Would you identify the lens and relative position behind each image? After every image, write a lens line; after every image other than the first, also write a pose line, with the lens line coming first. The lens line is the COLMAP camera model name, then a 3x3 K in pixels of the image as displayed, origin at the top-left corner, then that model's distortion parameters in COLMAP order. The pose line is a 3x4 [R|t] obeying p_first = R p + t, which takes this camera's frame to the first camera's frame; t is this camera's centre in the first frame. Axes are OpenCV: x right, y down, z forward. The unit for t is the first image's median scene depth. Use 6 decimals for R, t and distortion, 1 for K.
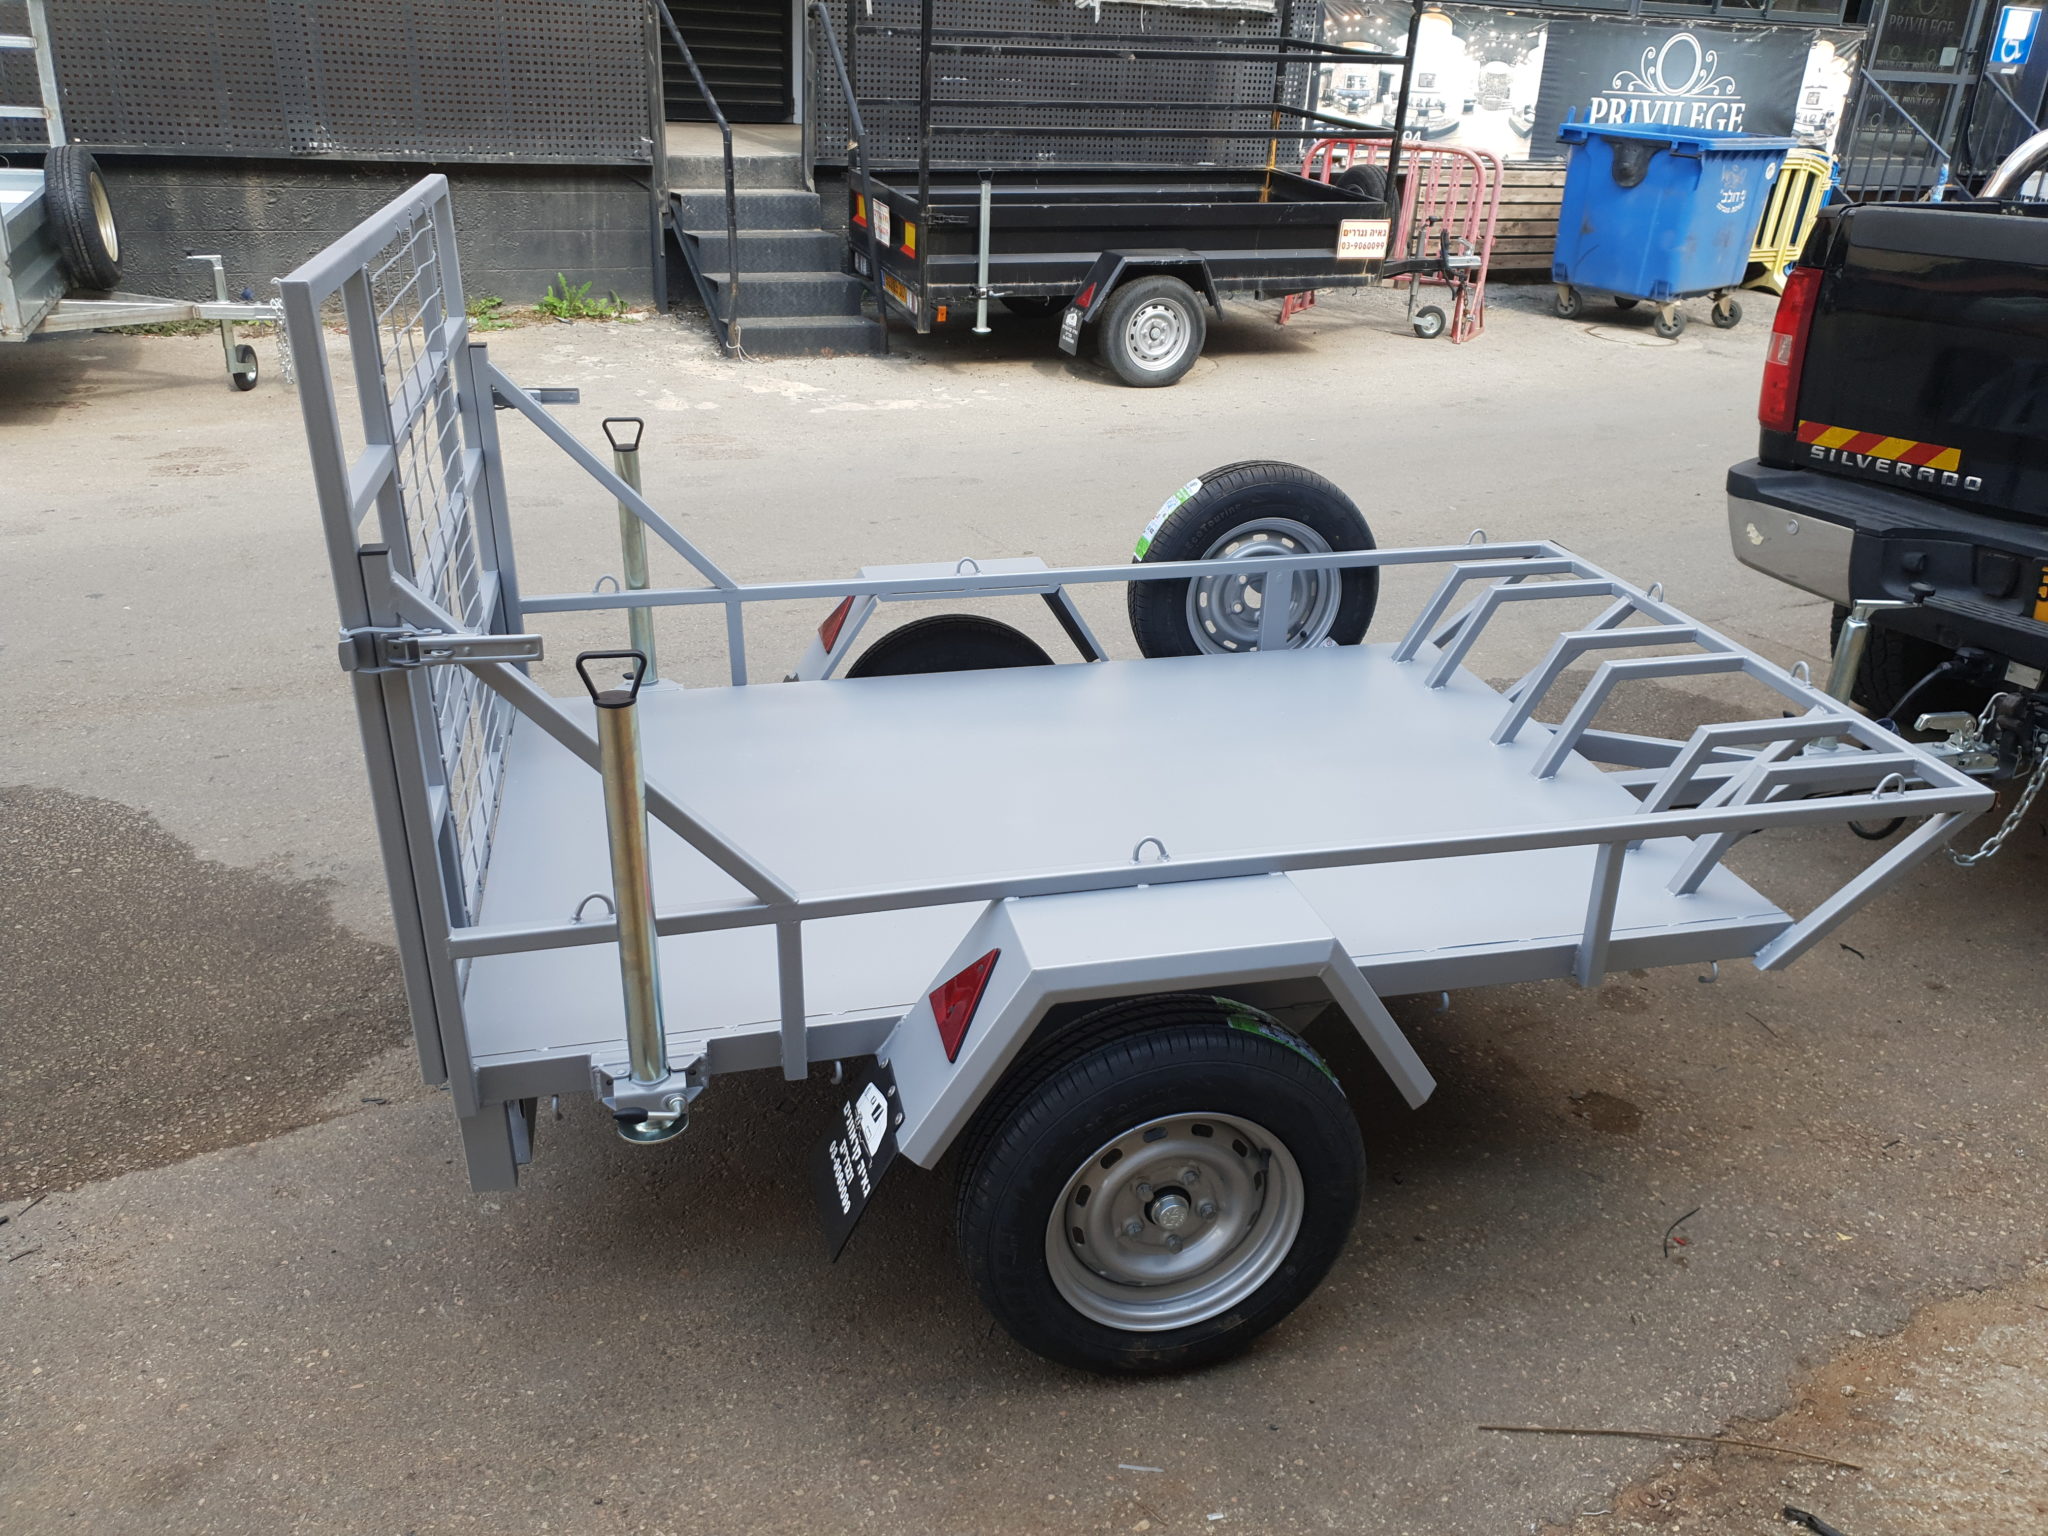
lens RADIAL K [[1593.4, 0, 1029.3], [0, 1593.4, 754.5], [0, 0, 1]] dist [-0.002819, 0.012260]
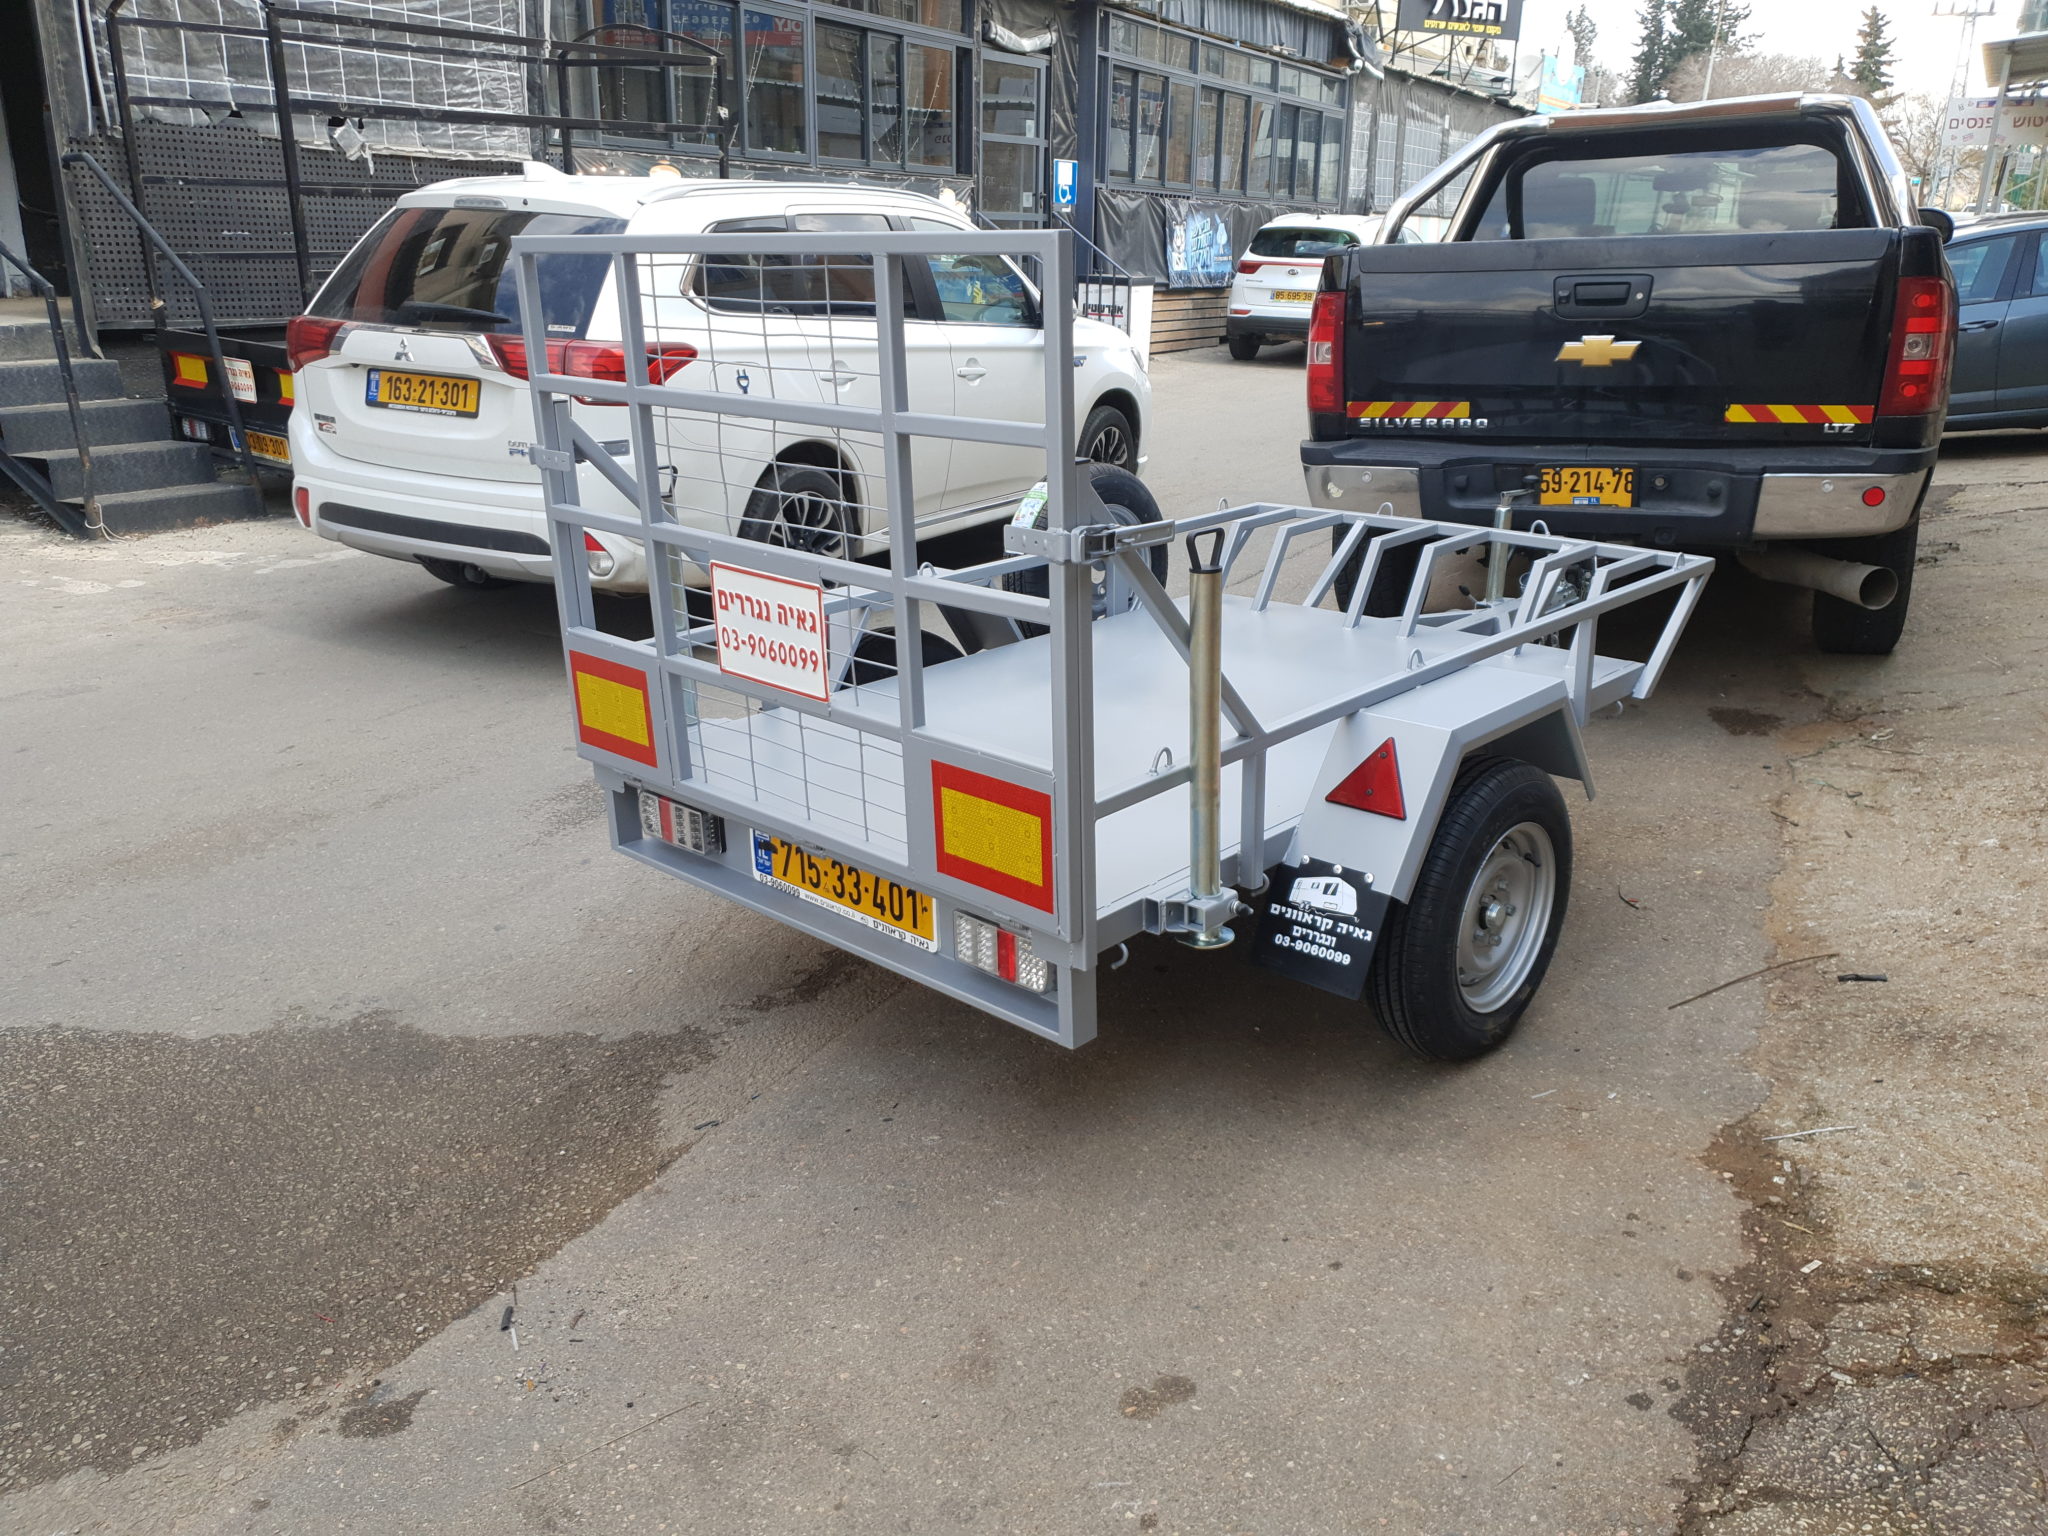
lens RADIAL K [[1568.4, 0, 1055.4], [0, 1568.4, 774.4], [0, 0, 1]] dist [0.011934, 0.016575]
pose [[0.832922, -0.214804, 0.510001, -0.461979], [0.255604, 0.966727, -0.010277, 0.047113], [-0.490824, 0.138918, 0.860112, 0.005344]]
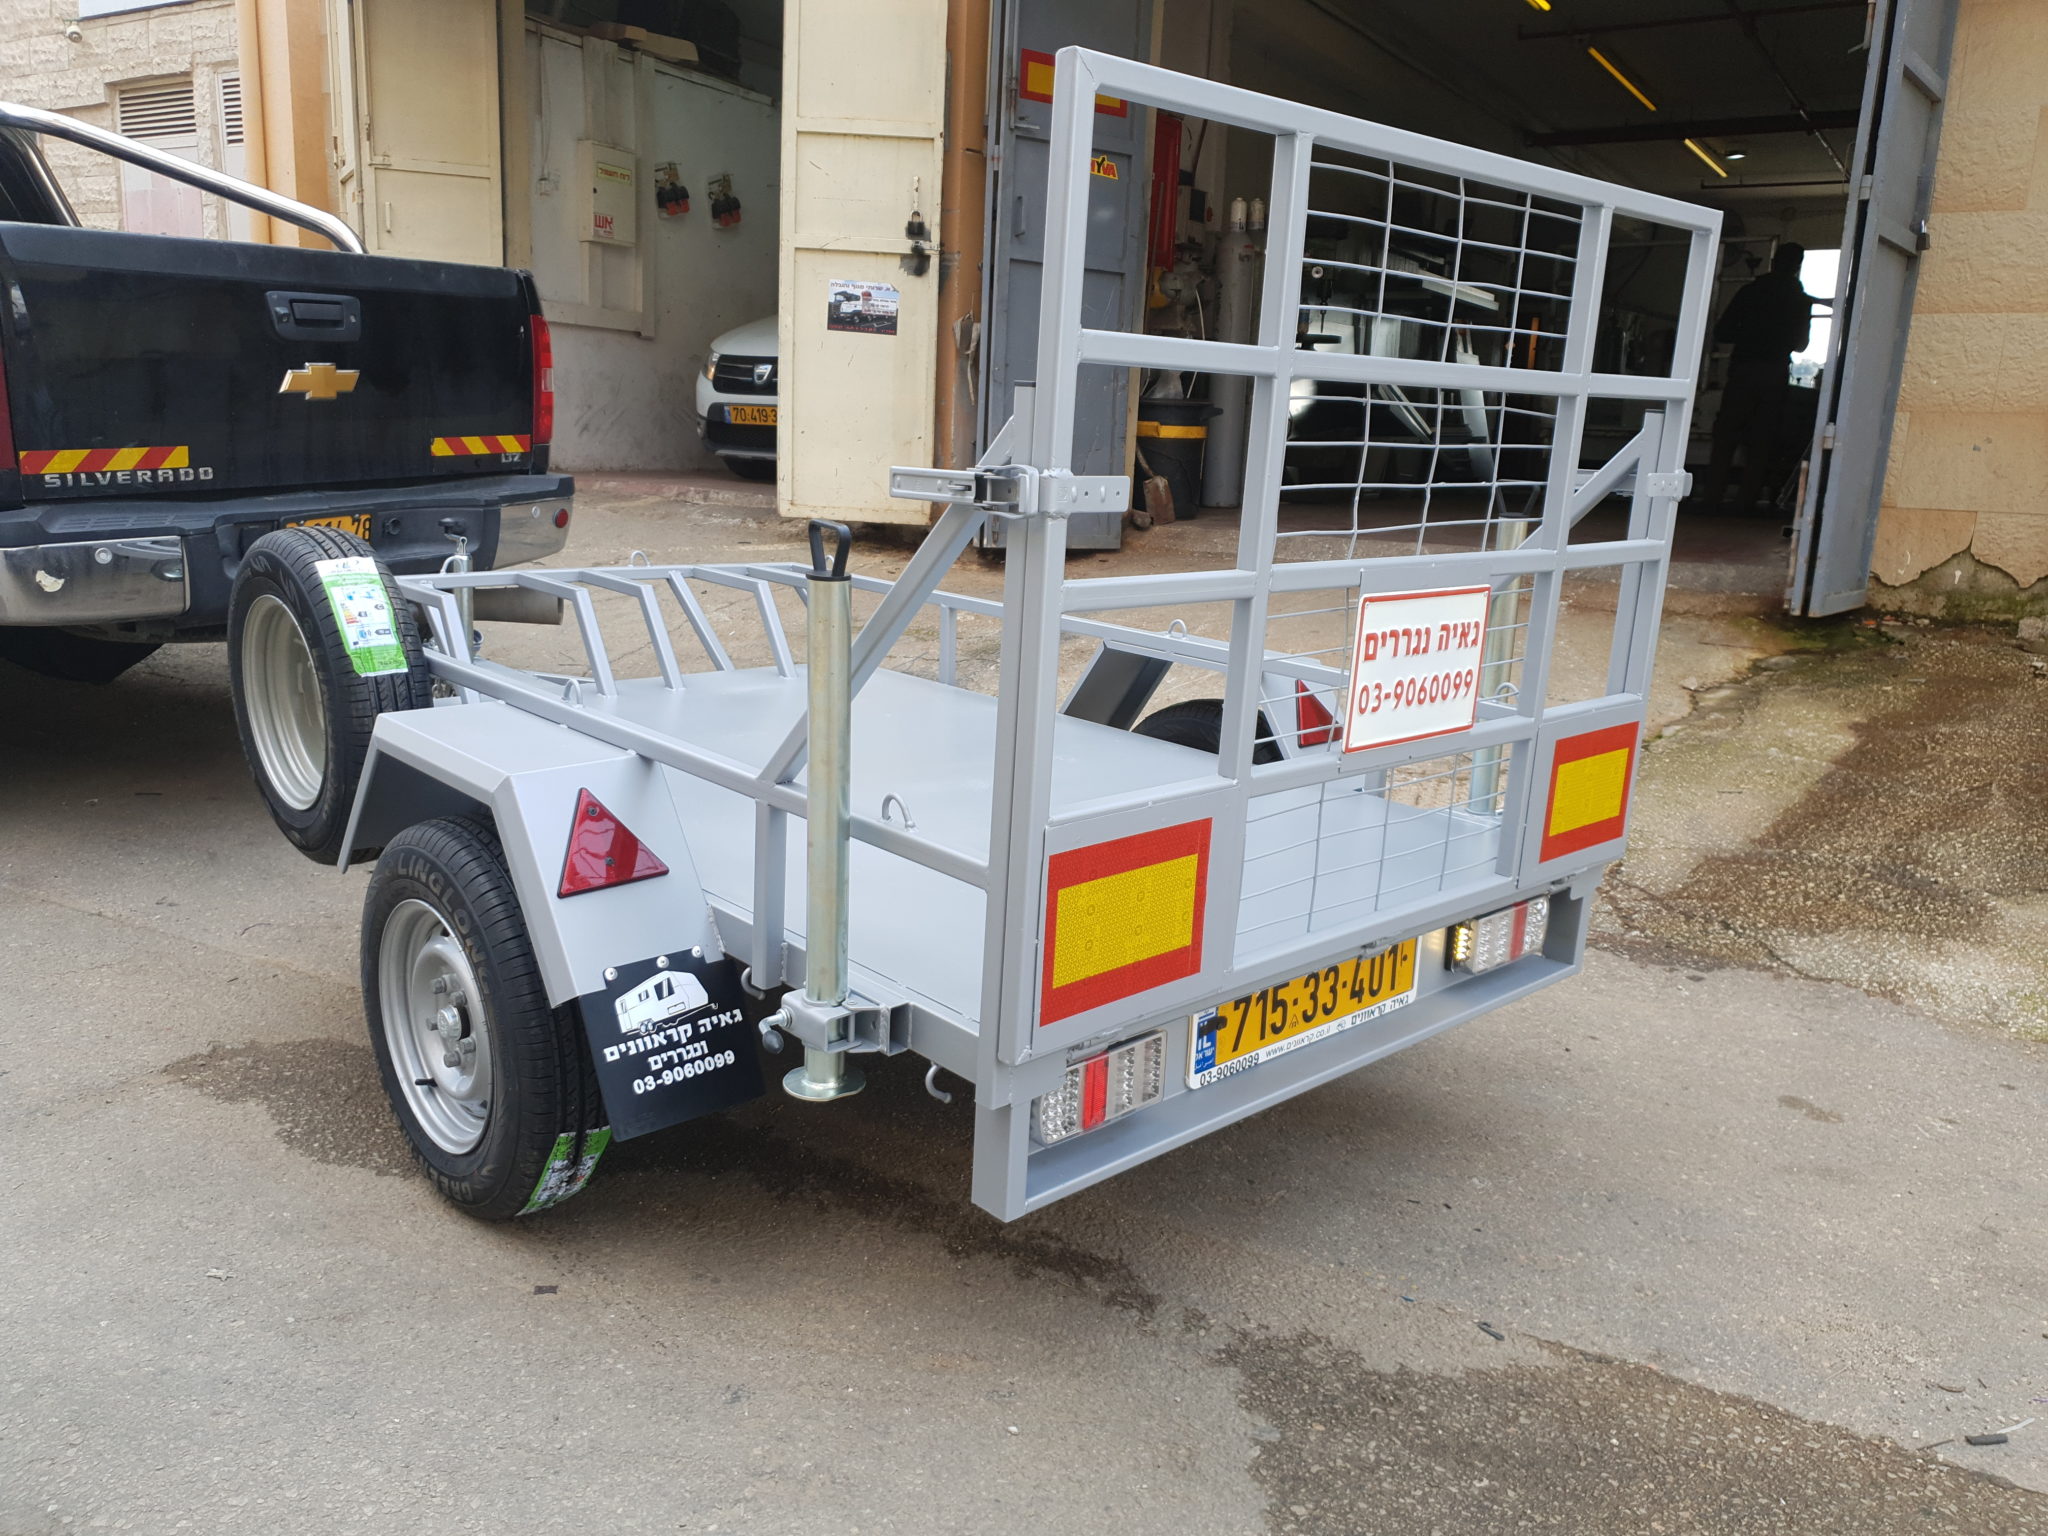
lens RADIAL K [[1568.4, 0, 1055.4], [0, 1568.4, 774.4], [0, 0, 1]] dist [0.011934, 0.016575]
pose [[-0.492919, -0.259184, 0.830575, -0.577222], [0.299874, 0.845506, 0.441809, -0.262795], [-0.816766, 0.466844, -0.339043, 0.865776]]
